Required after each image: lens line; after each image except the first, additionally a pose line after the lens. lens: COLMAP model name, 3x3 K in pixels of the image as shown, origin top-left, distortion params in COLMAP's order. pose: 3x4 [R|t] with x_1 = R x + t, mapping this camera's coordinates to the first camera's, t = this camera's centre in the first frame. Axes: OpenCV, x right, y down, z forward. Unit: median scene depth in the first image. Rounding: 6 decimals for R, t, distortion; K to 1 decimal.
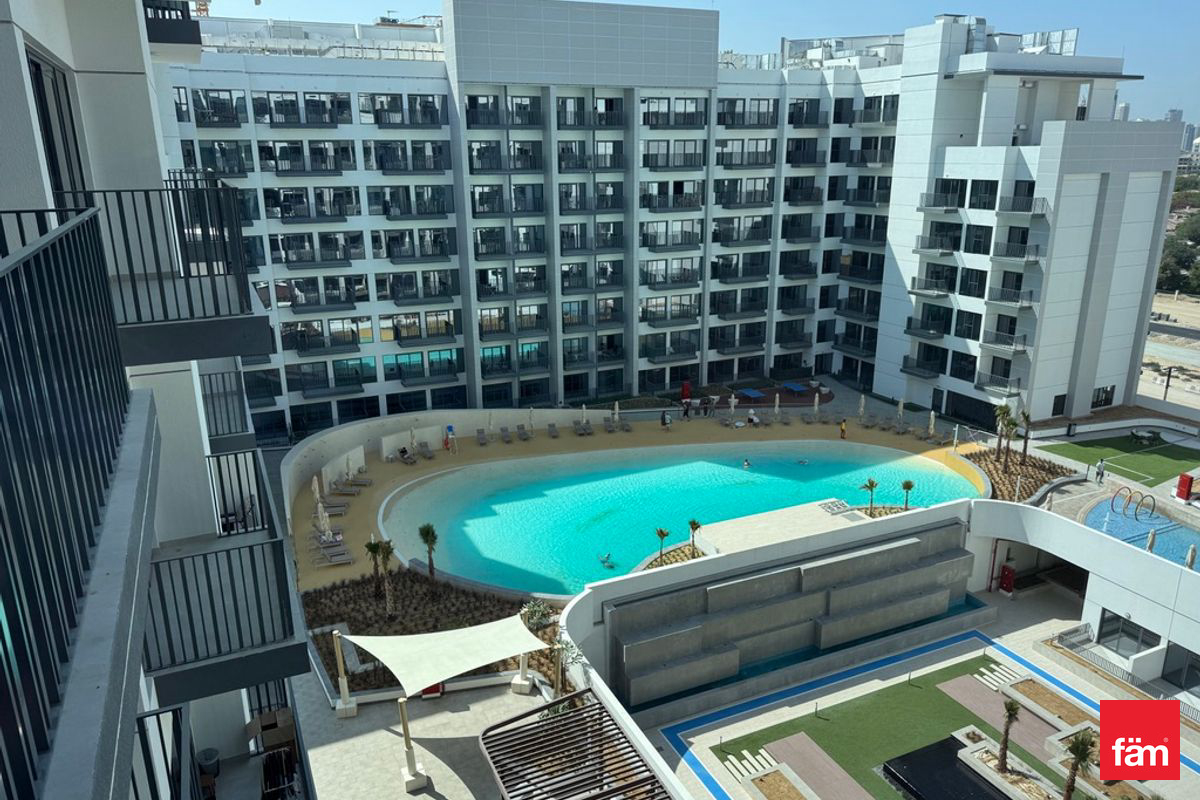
lens RADIAL K [[854.5, 0, 600.2], [0, 854.5, 399.5], [0, 0, 1]] dist [0.066986, -0.081888]
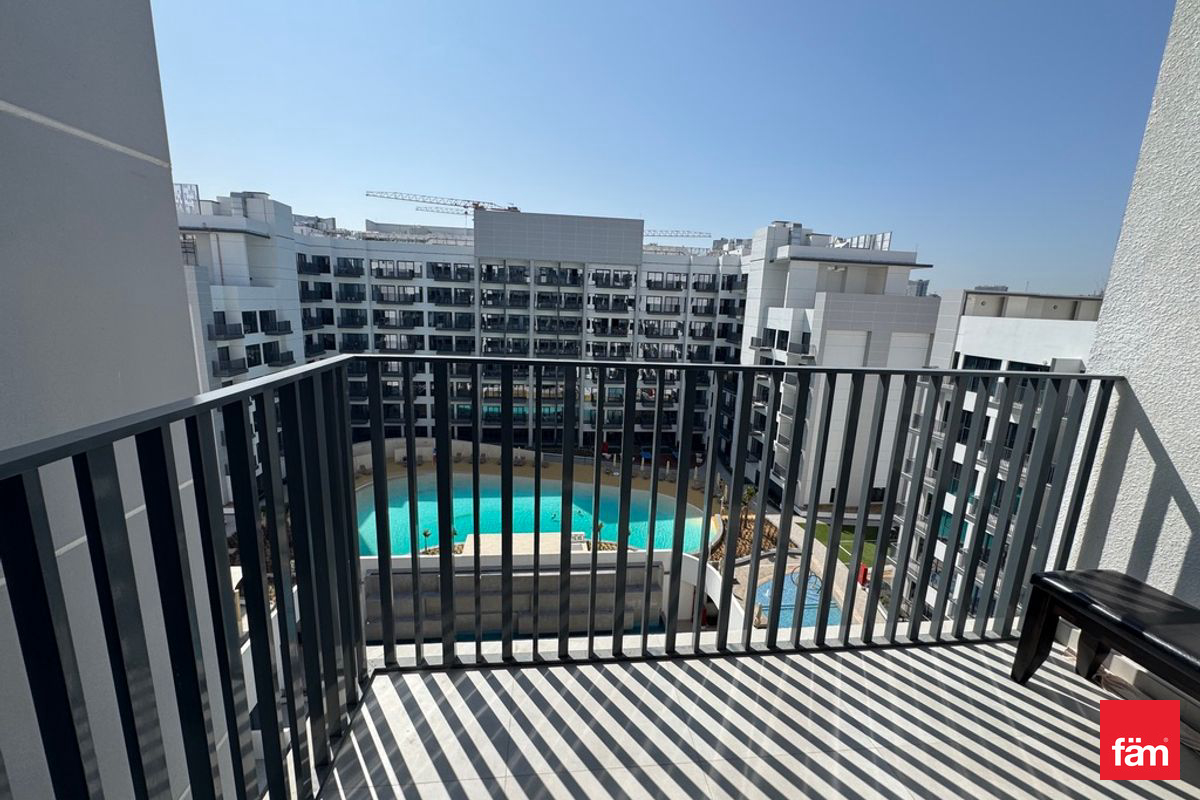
lens RADIAL K [[485.6, 0, 605.9], [0, 485.6, 392.8], [0, 0, 1]] dist [-0.001694, -0.001868]
pose [[0.947788, 0.104303, -0.301363, 0.394063], [-0.134210, 0.987699, -0.080245, -0.042978], [0.289286, 0.116501, 0.950127, 0.146026]]
